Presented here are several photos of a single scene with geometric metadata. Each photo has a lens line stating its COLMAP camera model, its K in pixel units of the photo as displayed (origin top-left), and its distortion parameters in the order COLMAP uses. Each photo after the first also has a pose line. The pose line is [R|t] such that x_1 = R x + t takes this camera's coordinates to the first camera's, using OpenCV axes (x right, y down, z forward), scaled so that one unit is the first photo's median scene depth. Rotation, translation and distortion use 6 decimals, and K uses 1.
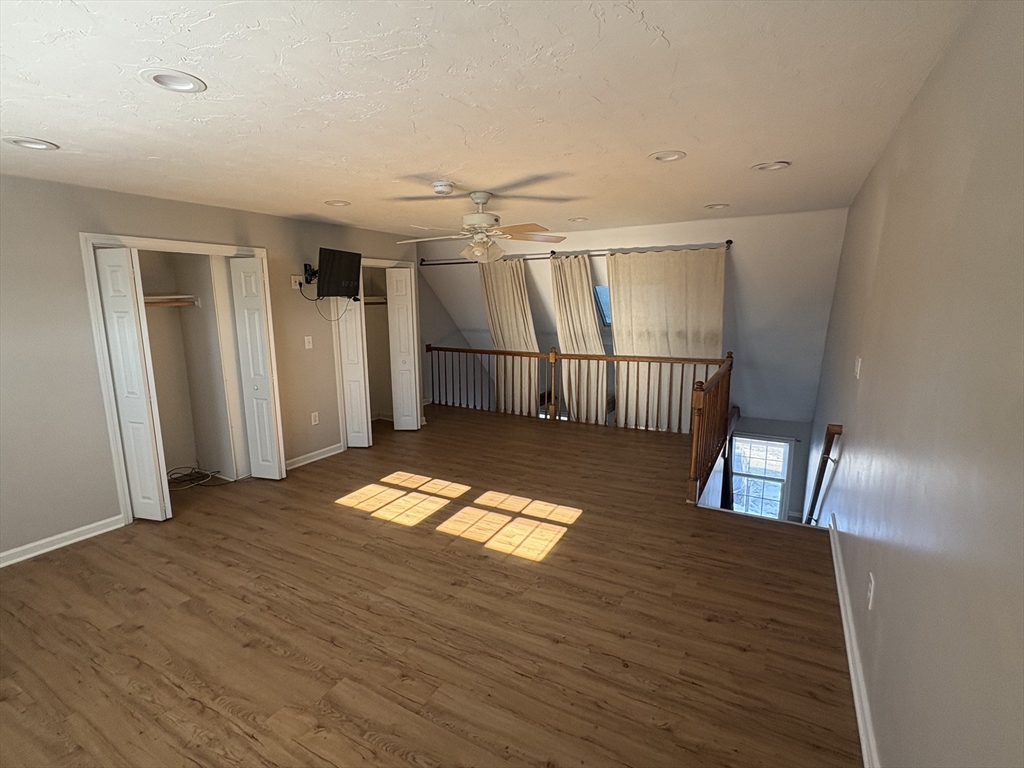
lens RADIAL K [[495.8, 0, 505.8], [0, 495.8, 390.1], [0, 0, 1]] dist [-0.005415, 0.000071]
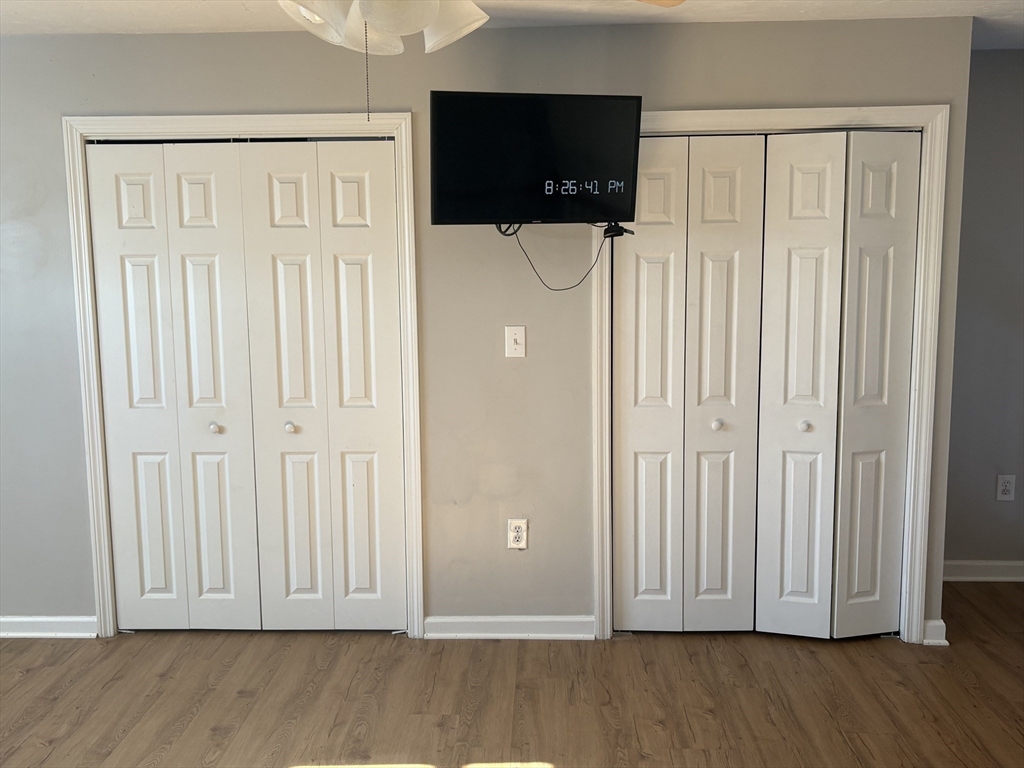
lens RADIAL K [[983.5, 0, 513.4], [0, 983.5, 382.7], [0, 0, 1]] dist [0.027379, 0.000000]
pose [[0.470295, 0.116395, -0.874800, 0.256959], [-0.155033, 0.986745, 0.047944, -0.089388], [0.868785, 0.113075, 0.482106, 0.554810]]
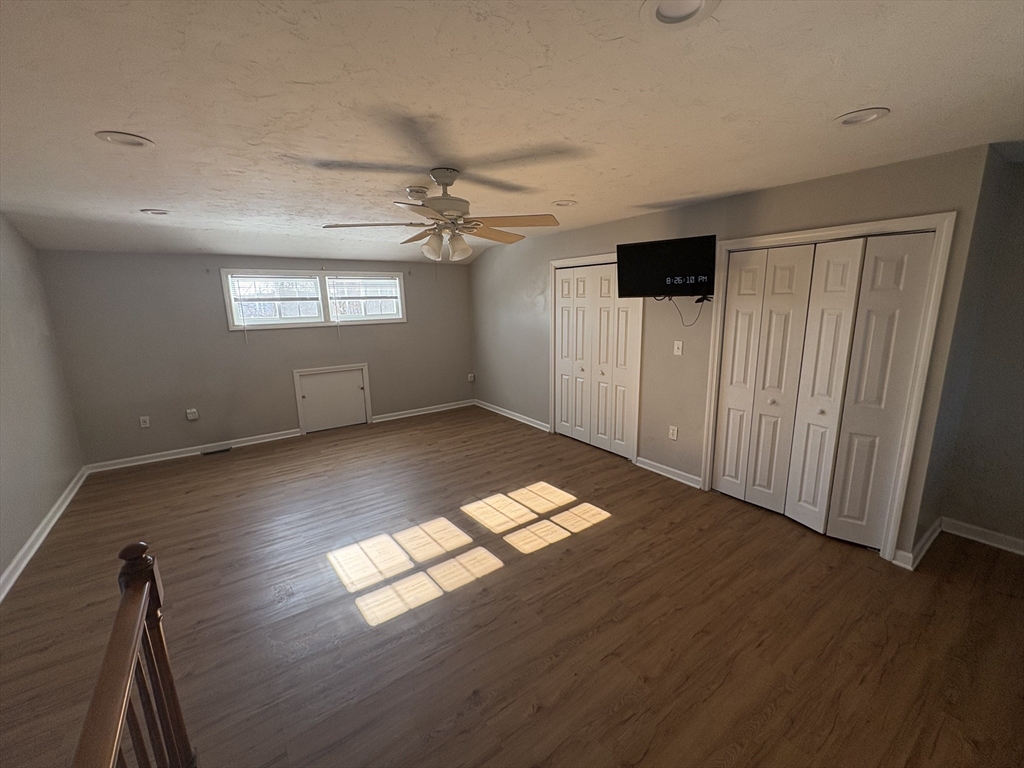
lens RADIAL K [[423.3, 0, 509.2], [0, 423.3, 381.6], [0, 0, 1]] dist [0.001957, 0.000292]
pose [[-0.416480, 0.187326, -0.889637, 0.365286], [-0.148762, 0.951312, 0.269955, -0.175567], [0.896891, 0.244776, -0.368335, 0.906861]]
